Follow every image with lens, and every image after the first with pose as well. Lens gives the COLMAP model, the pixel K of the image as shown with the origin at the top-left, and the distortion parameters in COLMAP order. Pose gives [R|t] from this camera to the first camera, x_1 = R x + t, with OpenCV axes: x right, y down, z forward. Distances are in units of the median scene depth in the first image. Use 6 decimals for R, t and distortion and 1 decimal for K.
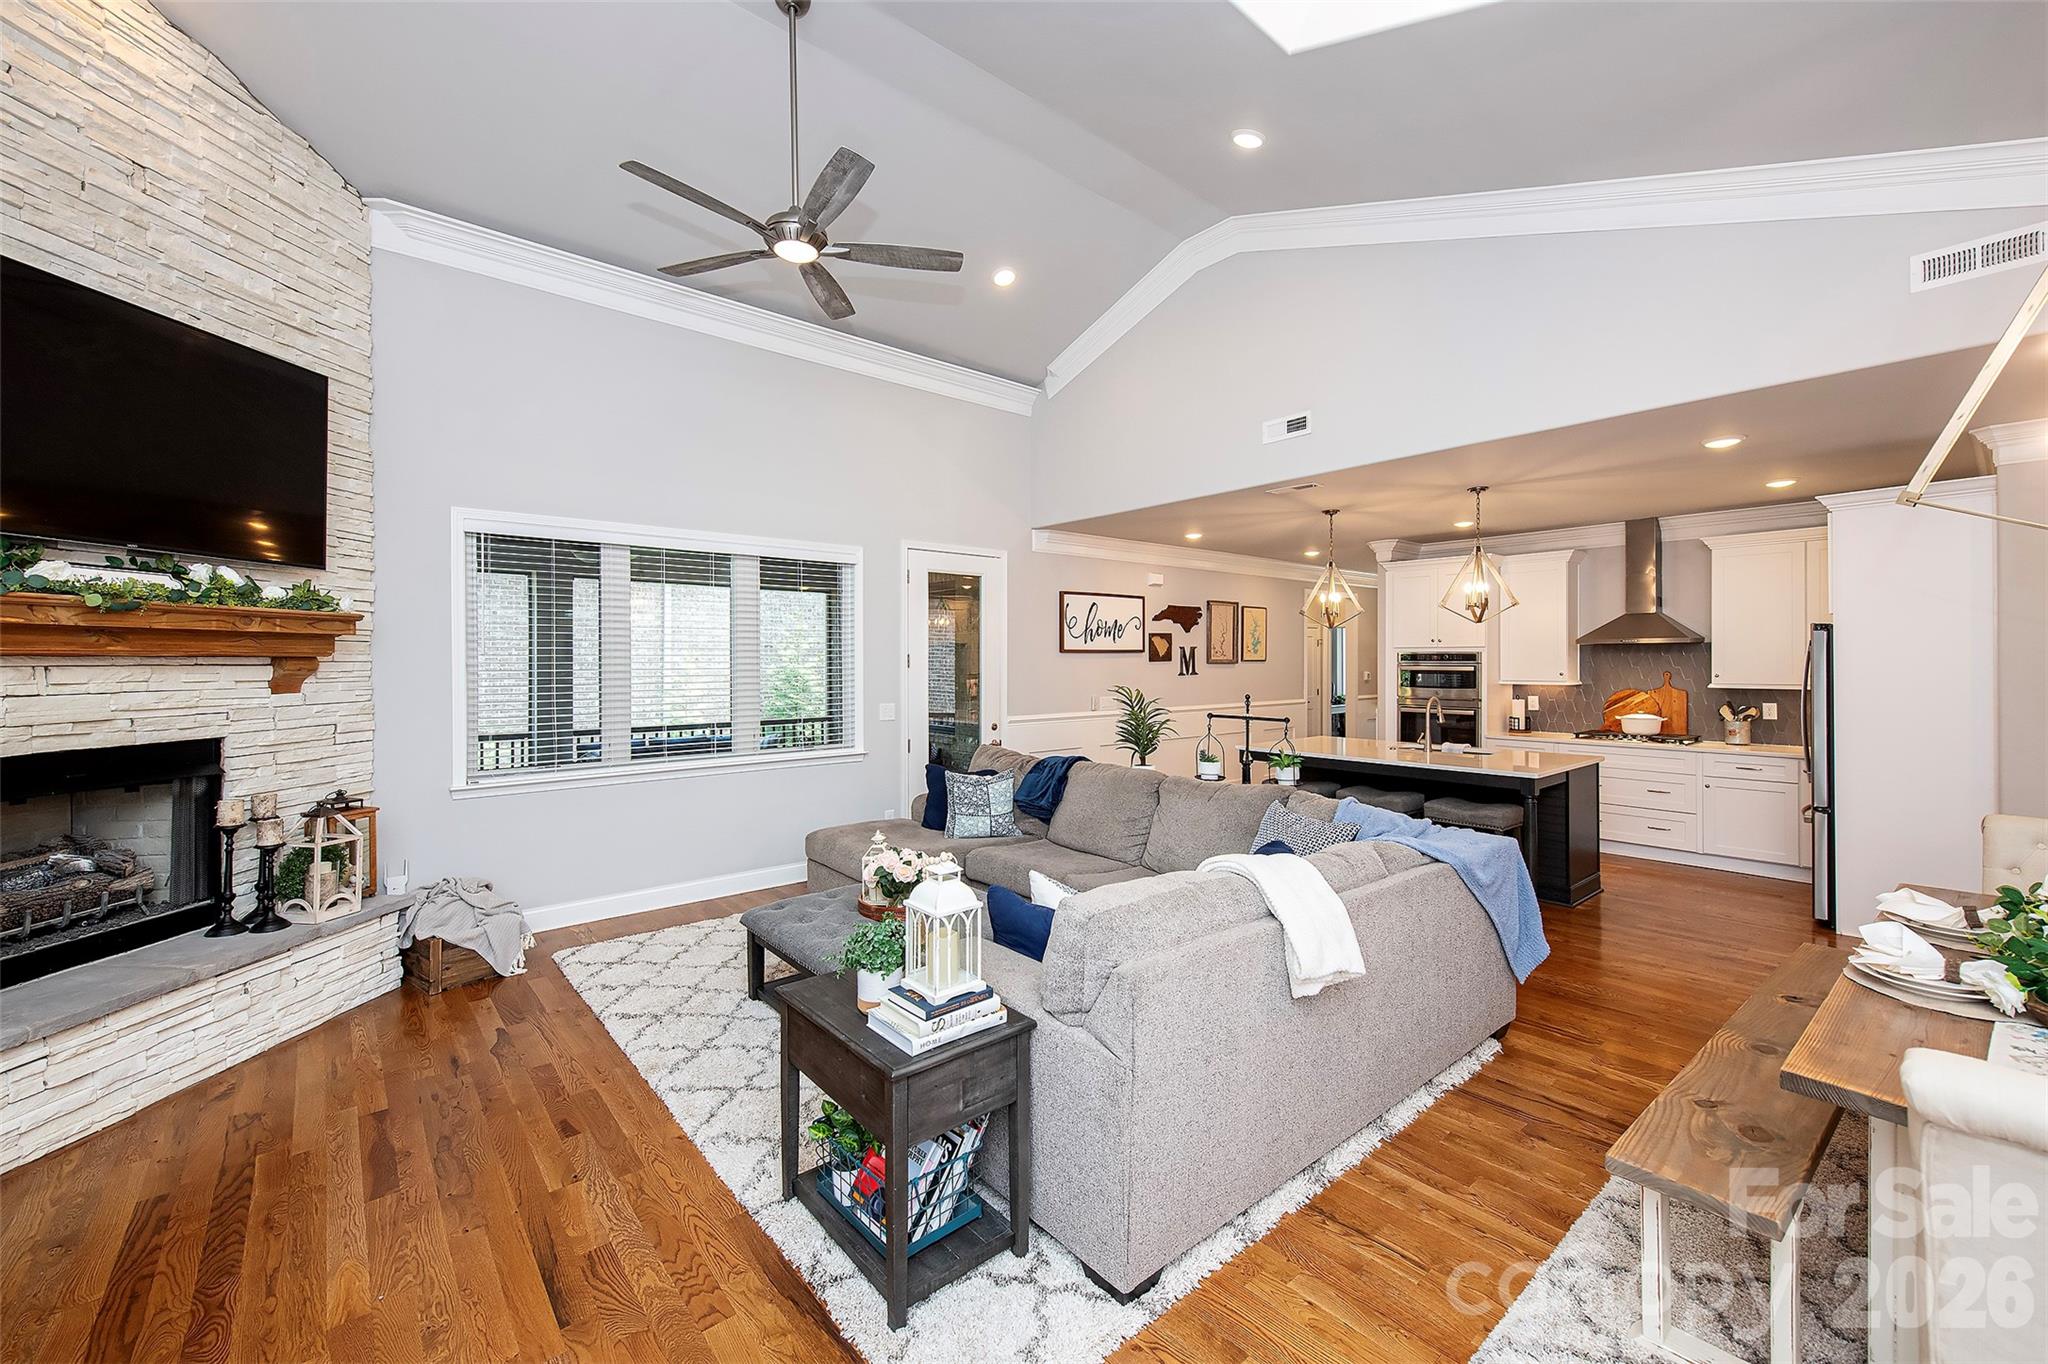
lens RADIAL K [[823.7, 0, 1026.2], [0, 823.7, 661.2], [0, 0, 1]] dist [0.010249, -0.000346]
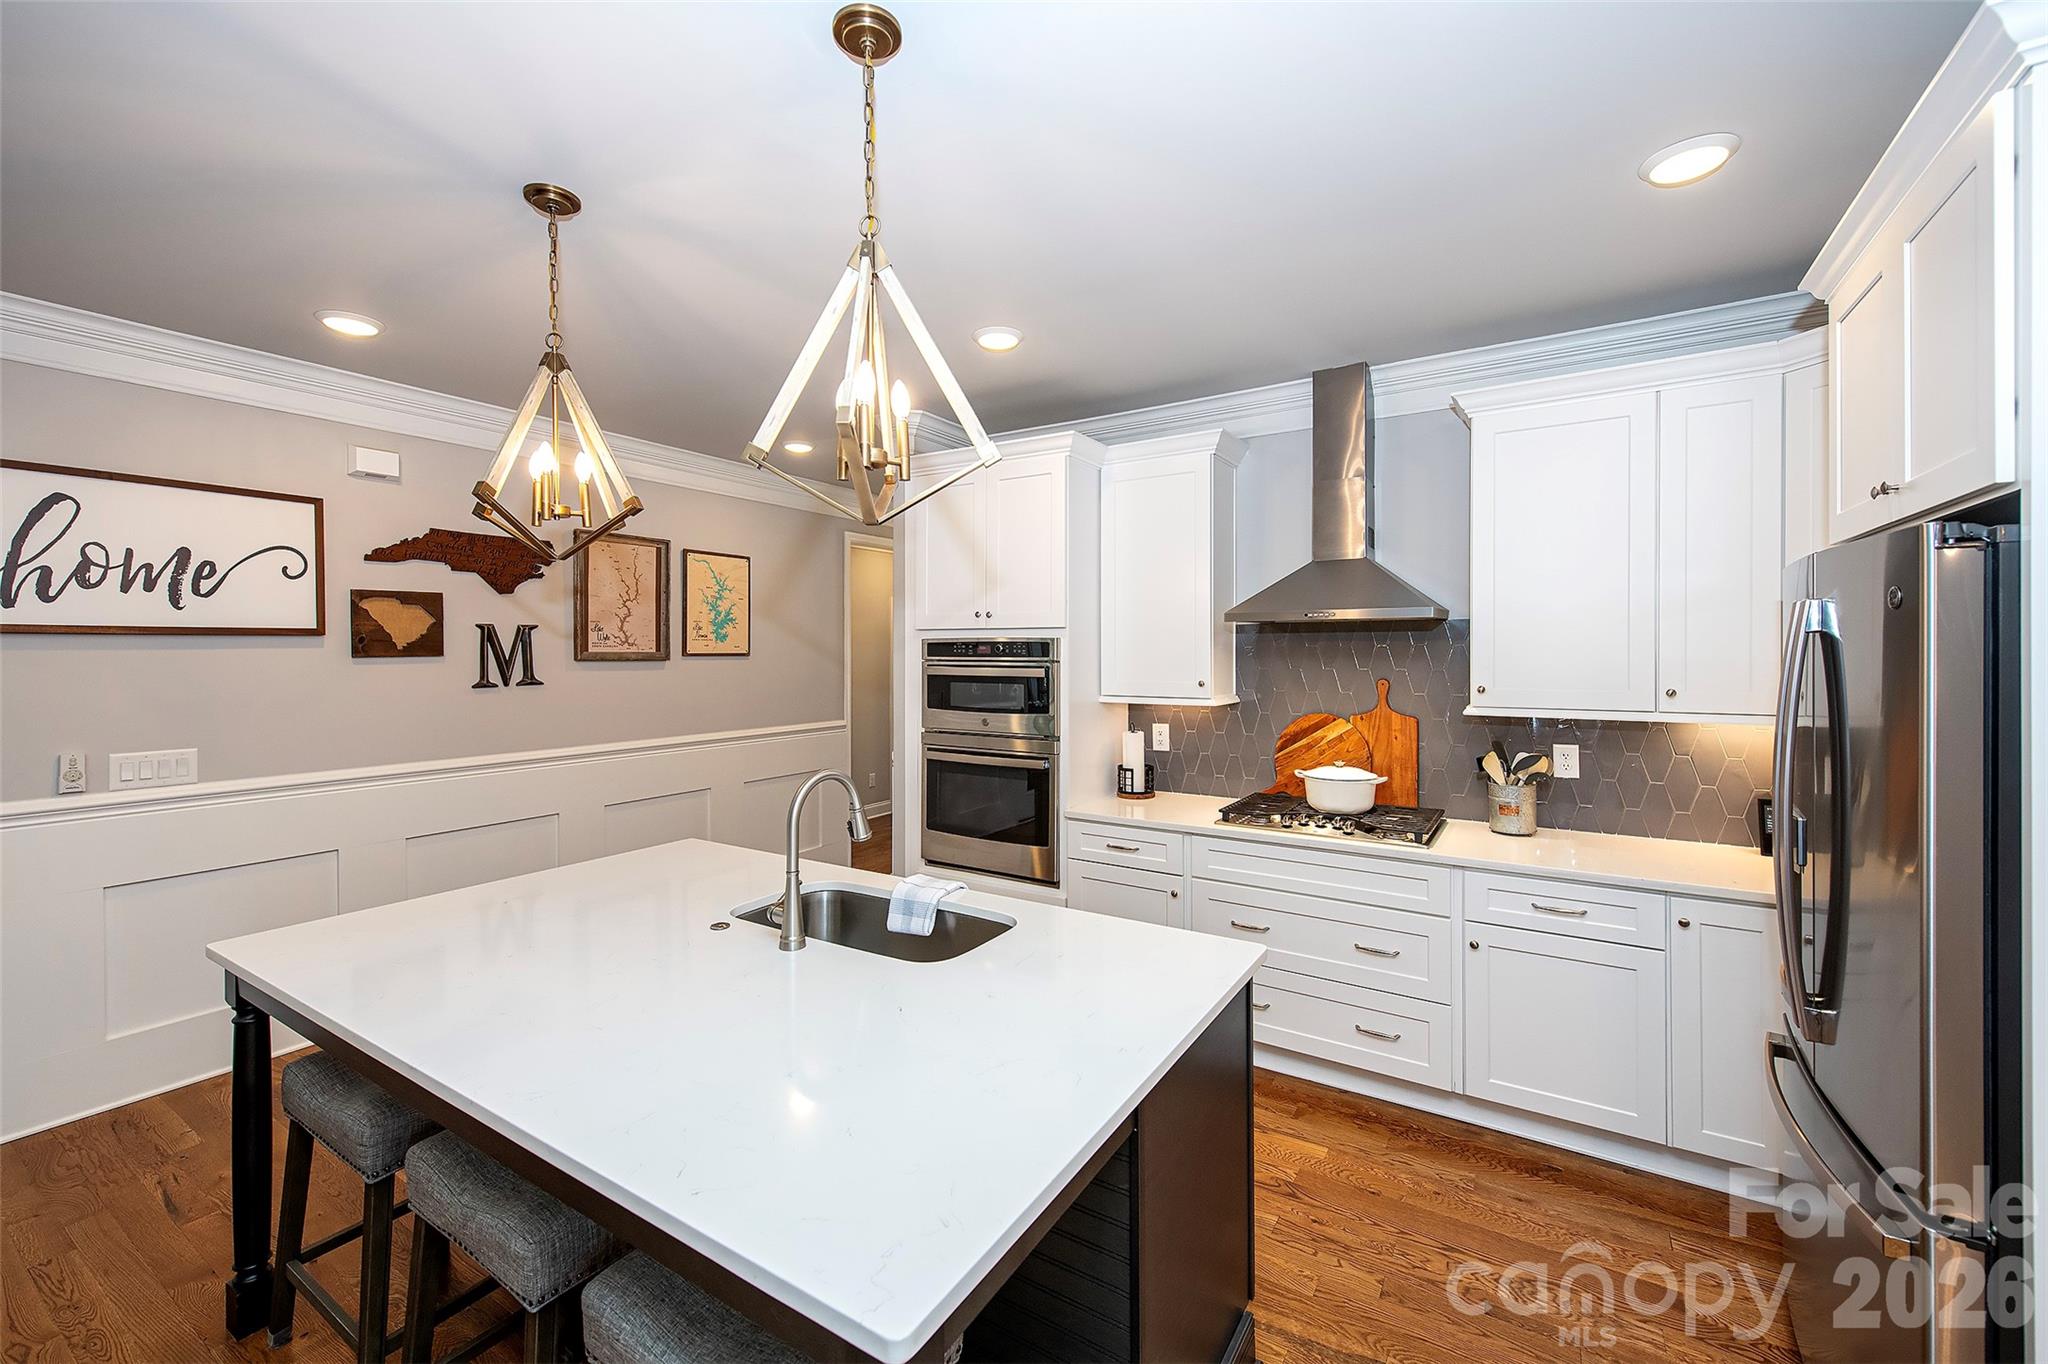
lens RADIAL K [[827.5, 0, 1026.9], [0, 827.5, 653.4], [0, 0, 1]] dist [0.001882, 0.000030]
pose [[0.954223, 0.001157, 0.299093, 0.433455], [-0.001314, 0.999999, 0.000326, -0.002557], [-0.299092, -0.000704, 0.954224, 0.607883]]
